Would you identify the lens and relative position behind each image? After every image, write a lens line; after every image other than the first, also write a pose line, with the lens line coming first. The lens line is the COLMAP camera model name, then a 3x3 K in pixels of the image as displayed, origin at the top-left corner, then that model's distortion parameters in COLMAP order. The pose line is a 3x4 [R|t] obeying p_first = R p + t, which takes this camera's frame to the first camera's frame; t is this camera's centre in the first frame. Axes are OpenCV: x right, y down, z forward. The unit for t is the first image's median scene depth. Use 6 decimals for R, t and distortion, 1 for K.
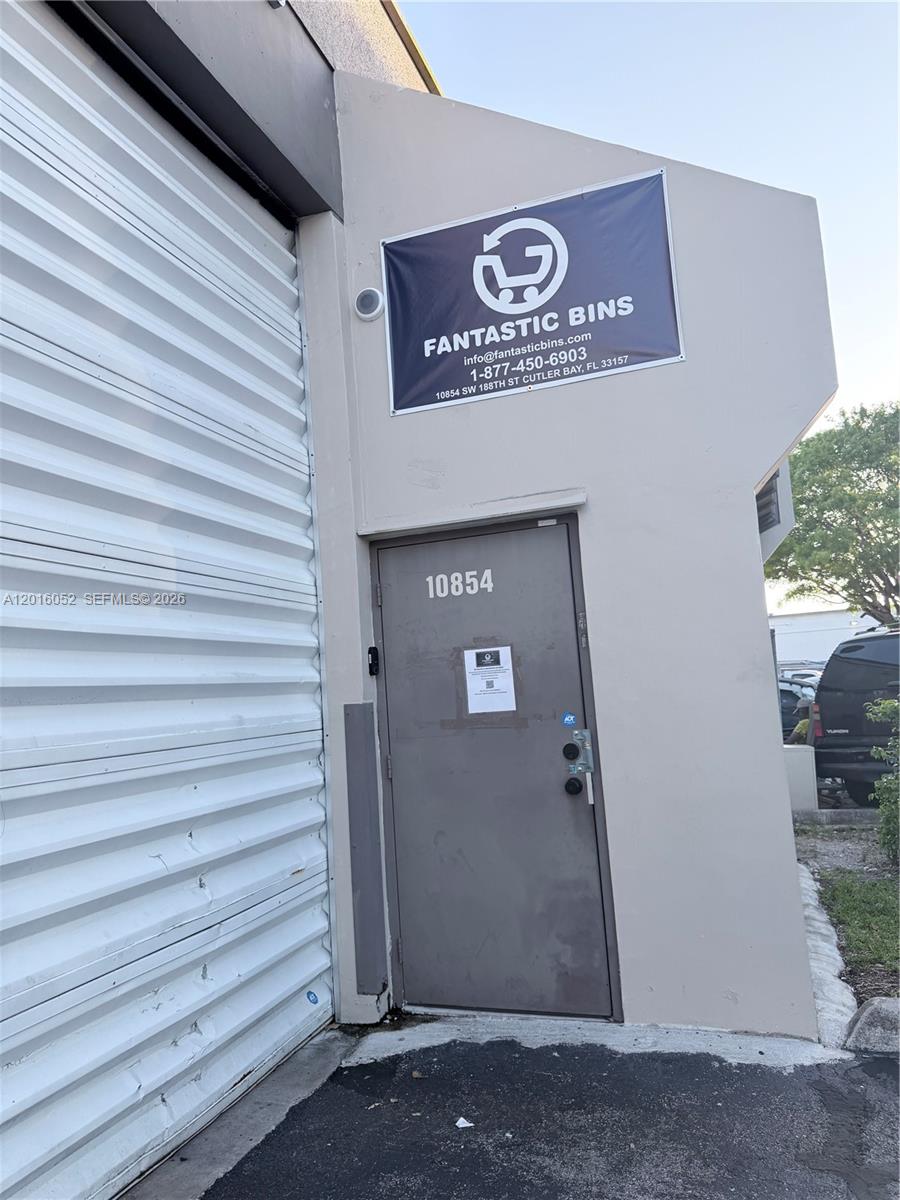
lens RADIAL K [[827.5, 0, 450.5], [0, 827.5, 622.5], [0, 0, 1]] dist [0.028361, -0.037300]
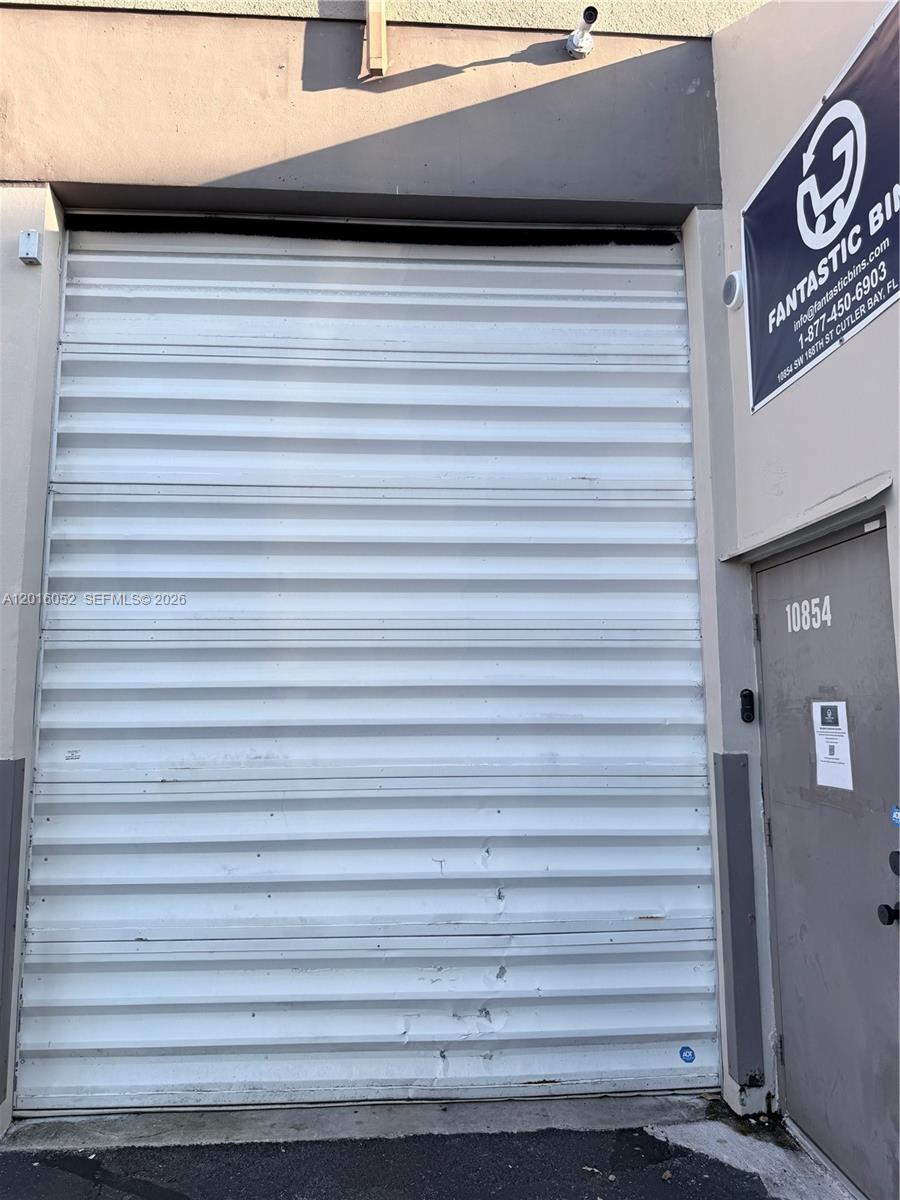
lens RADIAL K [[854.0, 0, 450.0], [0, 854.0, 600.0], [0, 0, 1]] dist [-0.003019, 0.000903]
pose [[0.396026, -0.045664, -0.917103, 0.640394], [0.066521, 0.997565, -0.020945, -0.065541], [0.915827, -0.052712, 0.398099, 0.385011]]
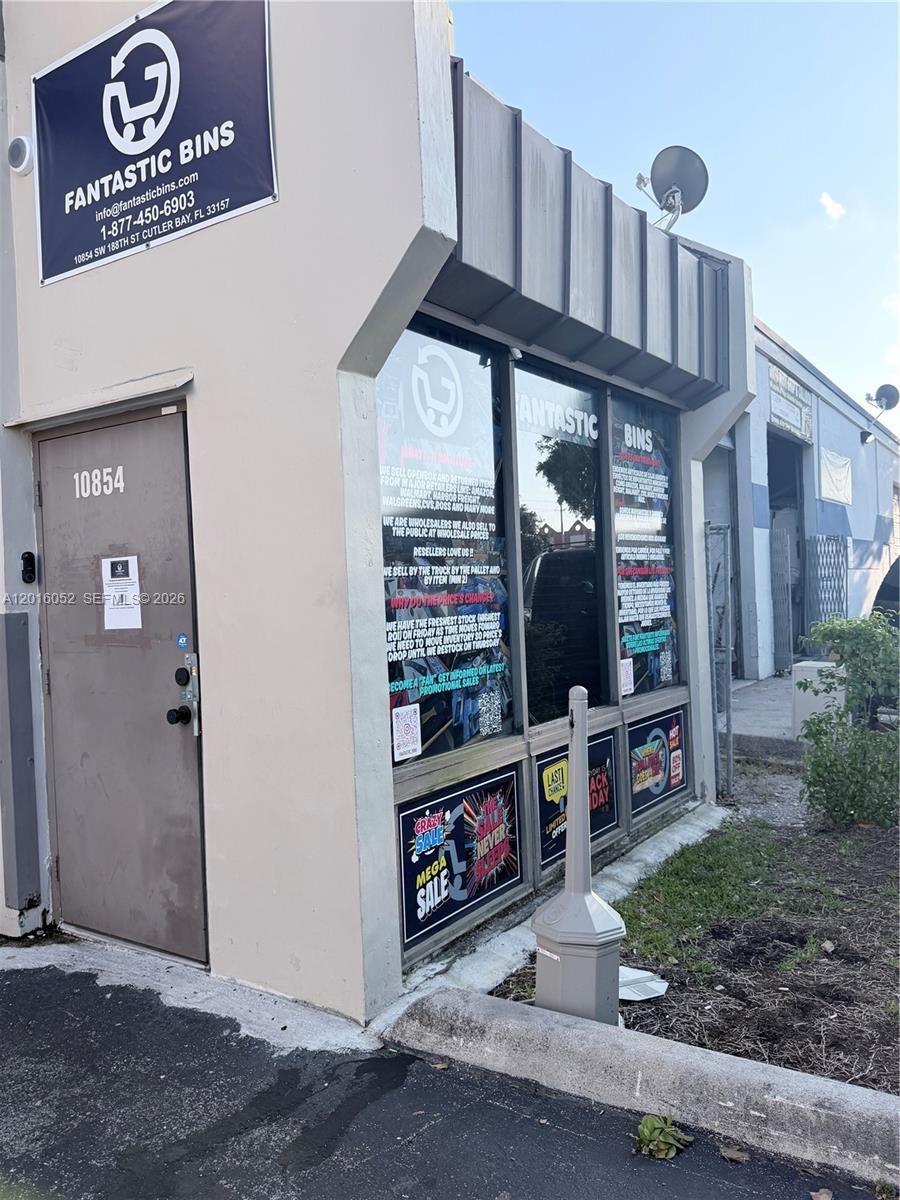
lens RADIAL K [[908.4, 0, 443.6], [0, 908.4, 606.7], [0, 0, 1]] dist [0.005413, -0.001913]
pose [[0.968940, 0.035671, -0.244710, 0.634123], [-0.005840, 0.992567, 0.121558, -0.033112], [0.247227, -0.116354, 0.961946, 0.145348]]
